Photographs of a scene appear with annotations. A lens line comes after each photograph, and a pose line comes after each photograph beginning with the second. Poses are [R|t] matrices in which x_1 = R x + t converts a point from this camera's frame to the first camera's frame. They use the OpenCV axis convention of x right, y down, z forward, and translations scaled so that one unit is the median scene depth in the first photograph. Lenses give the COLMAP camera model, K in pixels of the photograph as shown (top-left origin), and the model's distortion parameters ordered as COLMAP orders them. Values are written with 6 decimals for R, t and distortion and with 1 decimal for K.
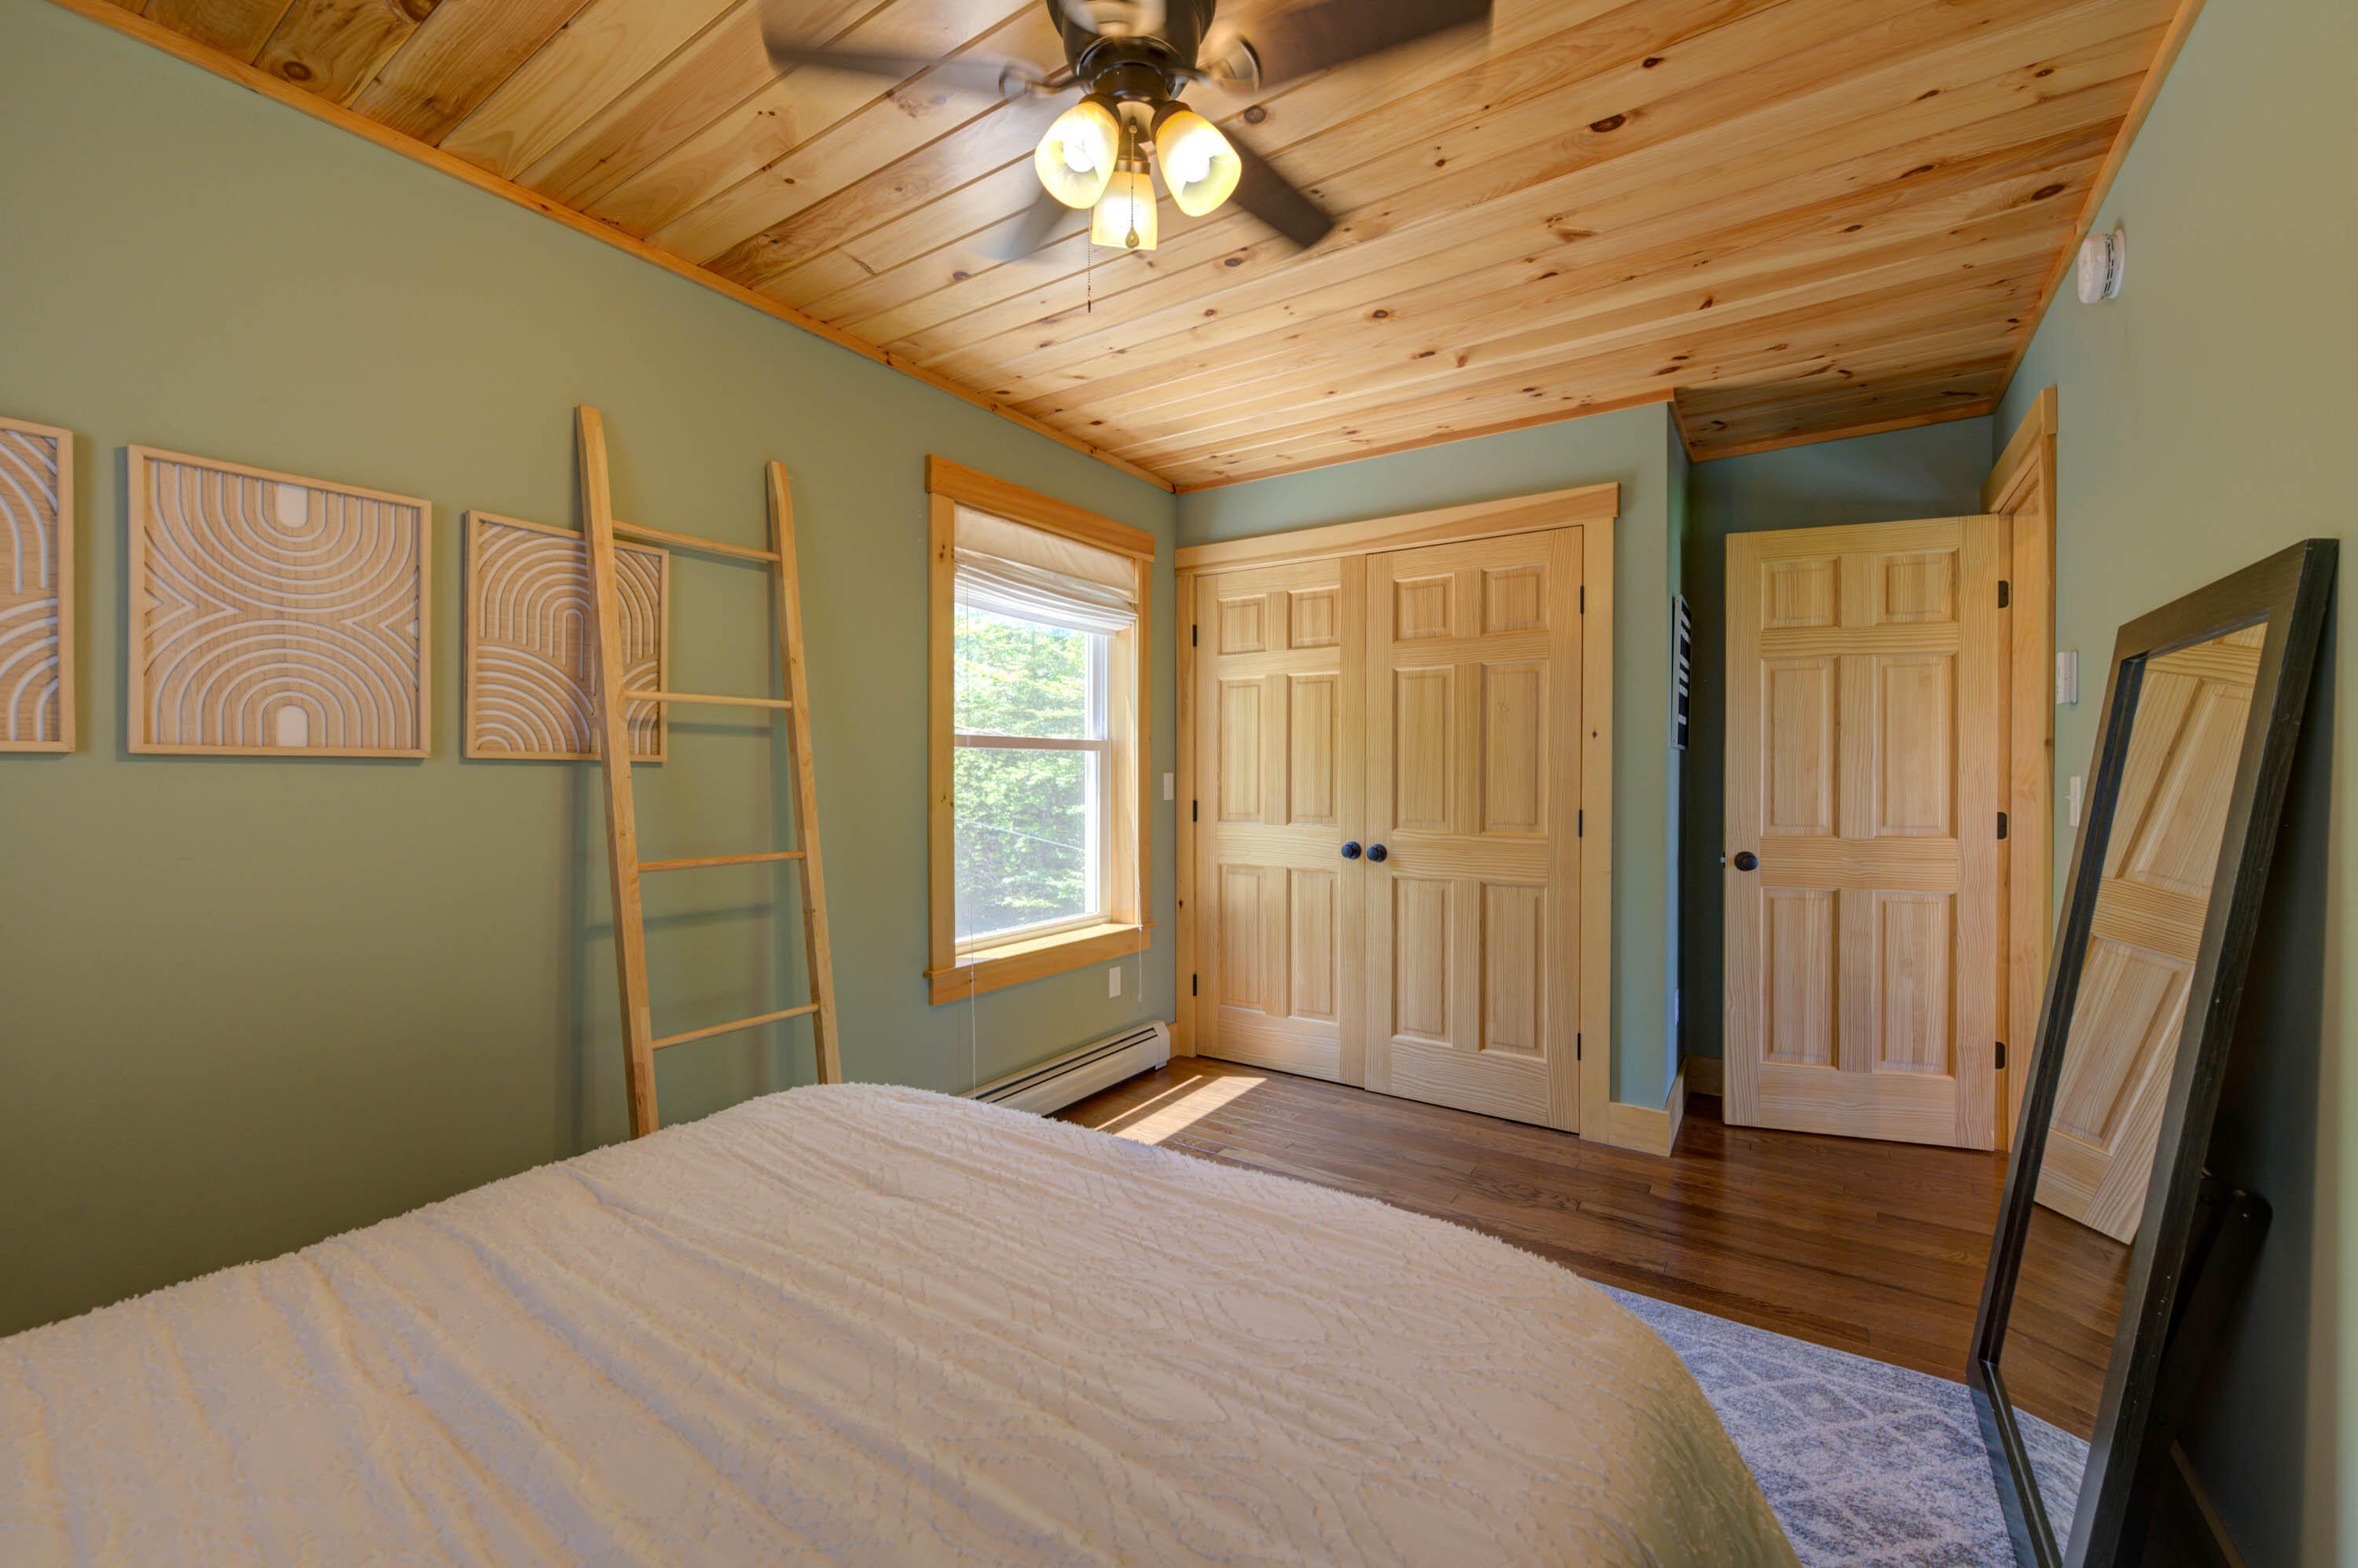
lens RADIAL K [[931.3, 0, 1171.4], [0, 931.3, 783.7], [0, 0, 1]] dist [-0.003316, -0.001803]
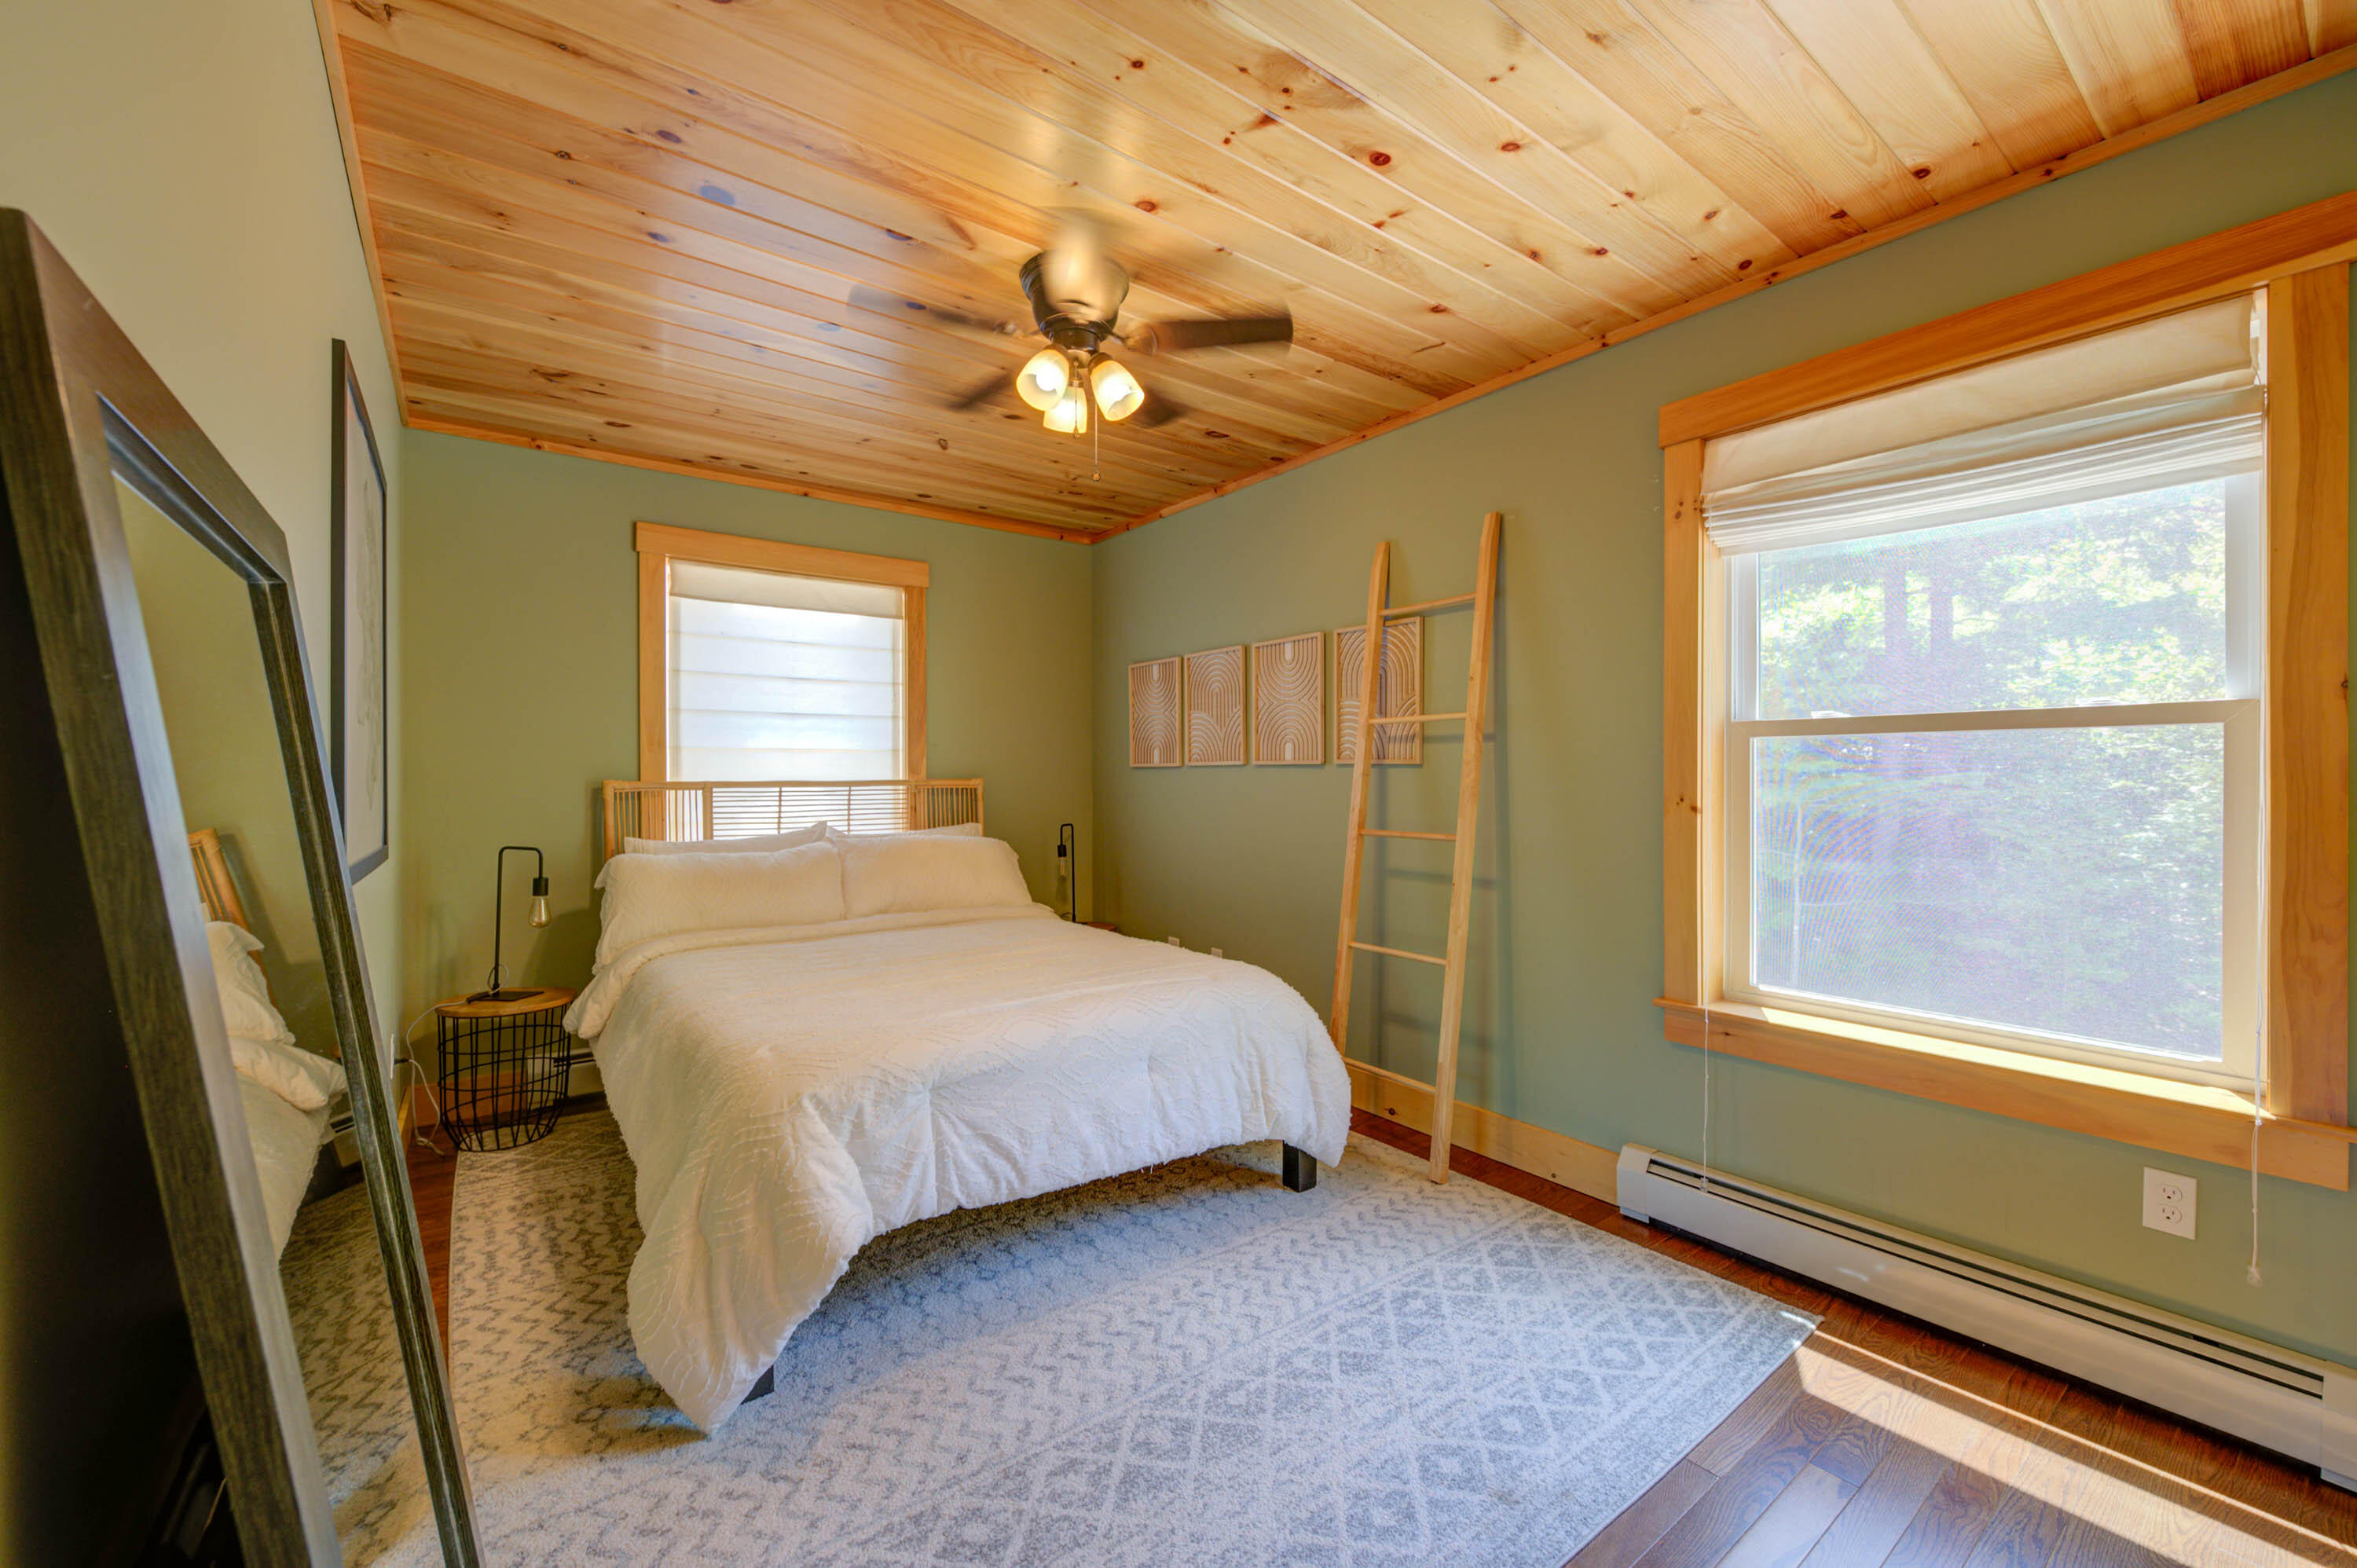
lens RADIAL K [[930.9, 0, 1169.9], [0, 930.9, 774.4], [0, 0, 1]] dist [-0.003316, -0.001803]
pose [[-0.334089, 0.001693, -0.942540, 0.713368], [-0.007000, 0.999966, 0.004278, -0.008792], [0.942515, 0.008027, -0.334066, 0.851045]]
